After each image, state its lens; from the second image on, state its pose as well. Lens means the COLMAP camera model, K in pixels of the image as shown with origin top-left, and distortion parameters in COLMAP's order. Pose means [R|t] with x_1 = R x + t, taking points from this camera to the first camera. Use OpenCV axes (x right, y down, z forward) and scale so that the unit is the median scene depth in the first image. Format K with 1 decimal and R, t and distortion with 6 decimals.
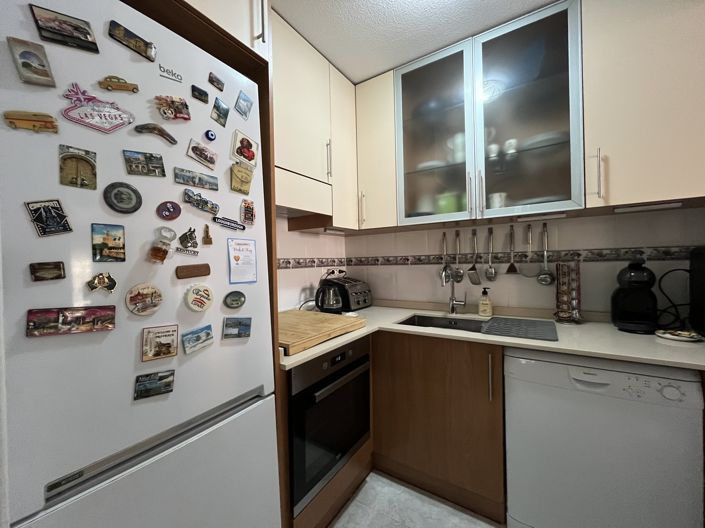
lens RADIAL K [[287.2, 0, 352.5], [0, 287.2, 264.0], [0, 0, 1]] dist [-0.000997, -0.000147]
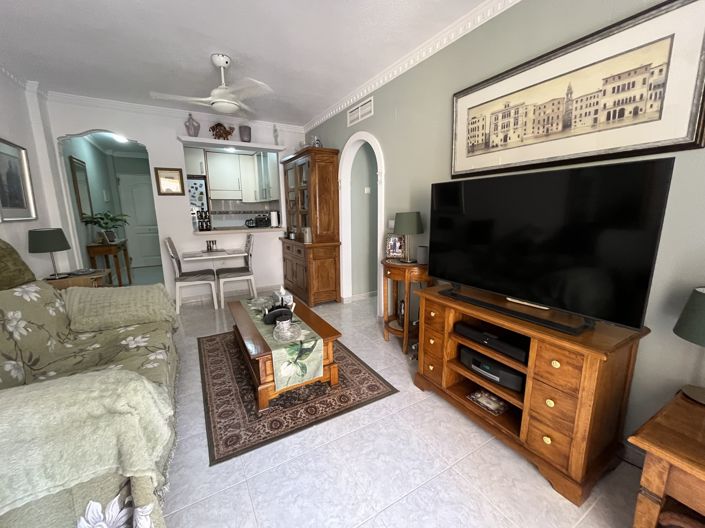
lens RADIAL K [[287.2, 0, 352.5], [0, 287.2, 264.0], [0, 0, 1]] dist [-0.000997, -0.000147]
pose [[0.892559, 0.094168, -0.440989, 5.190355], [-0.011725, 0.982468, 0.186064, -0.103430], [0.450778, -0.160903, 0.878014, -3.058082]]
